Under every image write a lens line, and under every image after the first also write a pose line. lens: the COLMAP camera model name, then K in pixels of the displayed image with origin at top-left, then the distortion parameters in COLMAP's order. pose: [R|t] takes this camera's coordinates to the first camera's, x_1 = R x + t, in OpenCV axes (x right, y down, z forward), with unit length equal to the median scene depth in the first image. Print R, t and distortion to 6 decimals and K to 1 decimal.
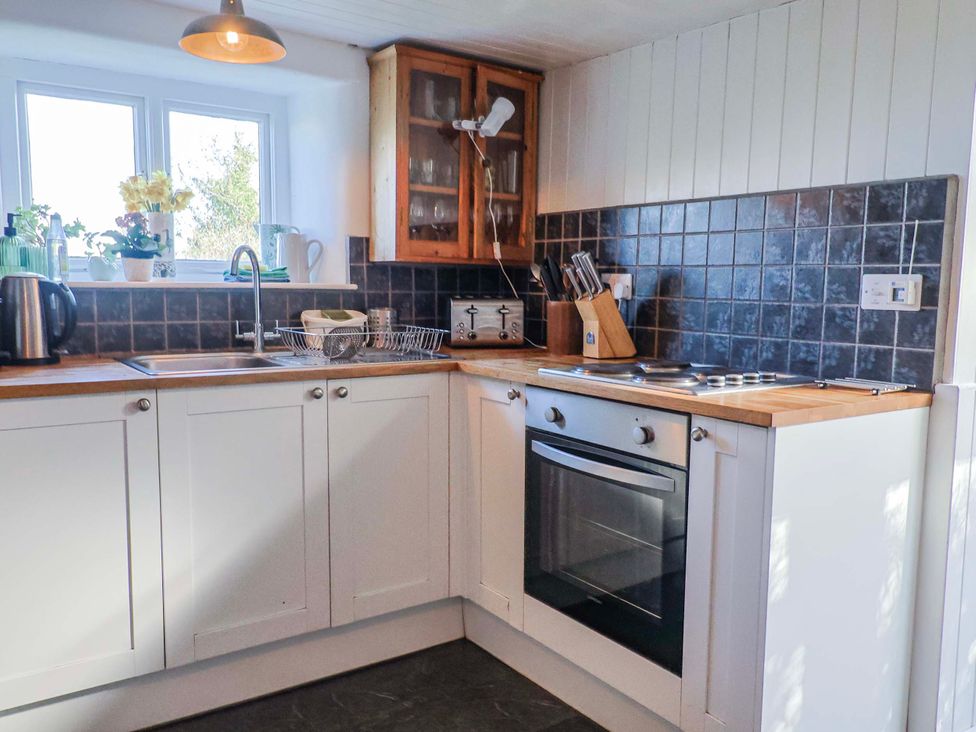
lens RADIAL K [[841.3, 0, 485.5], [0, 841.3, 378.3], [0, 0, 1]] dist [0.008138, -0.007097]
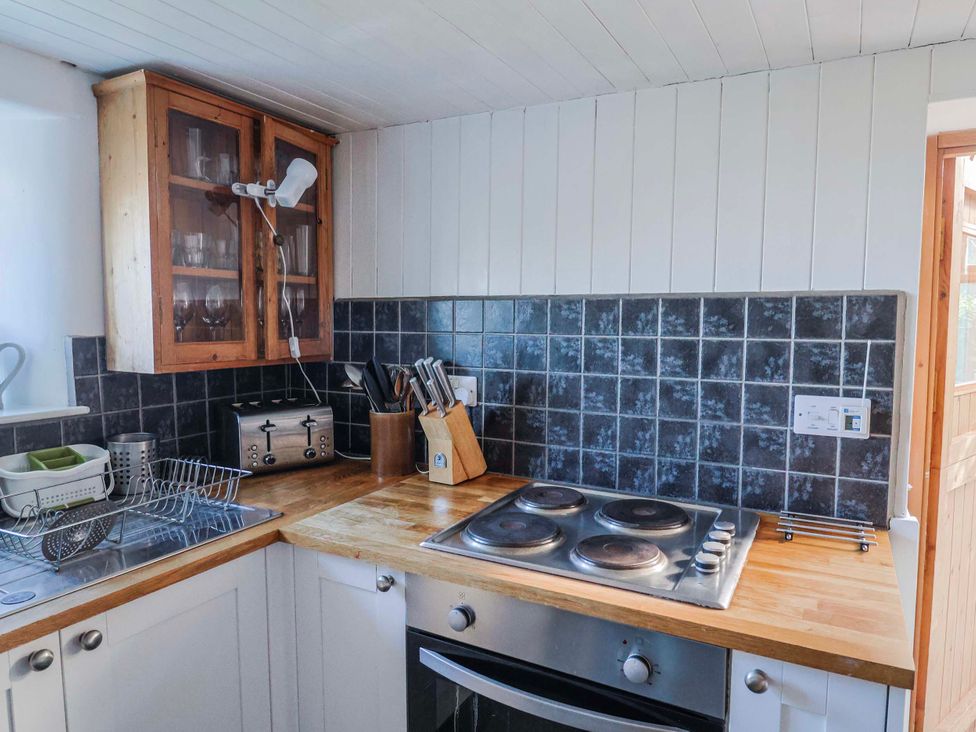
lens RADIAL K [[636.3, 0, 513.2], [0, 636.3, 353.9], [0, 0, 1]] dist [0.009711, -0.018944]
pose [[0.883591, -0.047561, 0.465837, -0.095591], [0.068532, 0.997251, -0.028174, -0.128776], [-0.463217, 0.056819, 0.884422, 0.415459]]
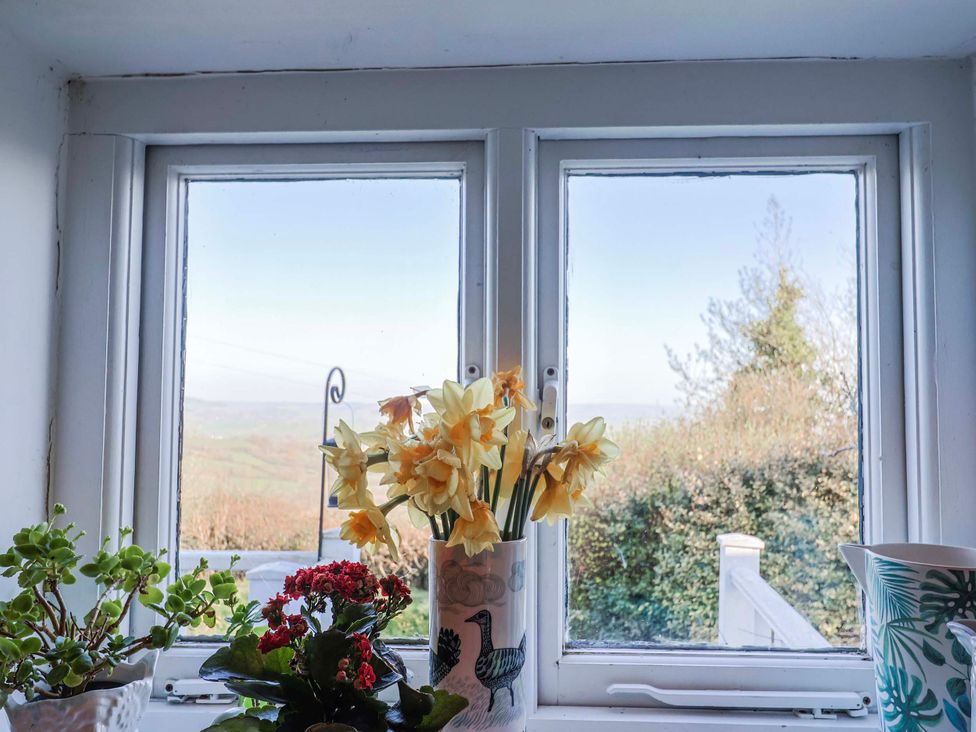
lens RADIAL K [[700.6, 0, 502.3], [0, 700.6, 362.8], [0, 0, 1]] dist [-0.059884, -0.001230]
pose [[0.786926, -0.036937, -0.615940, -0.258103], [-0.064941, 0.987705, -0.142201, -0.229485], [0.613620, 0.151902, 0.774853, 0.873804]]
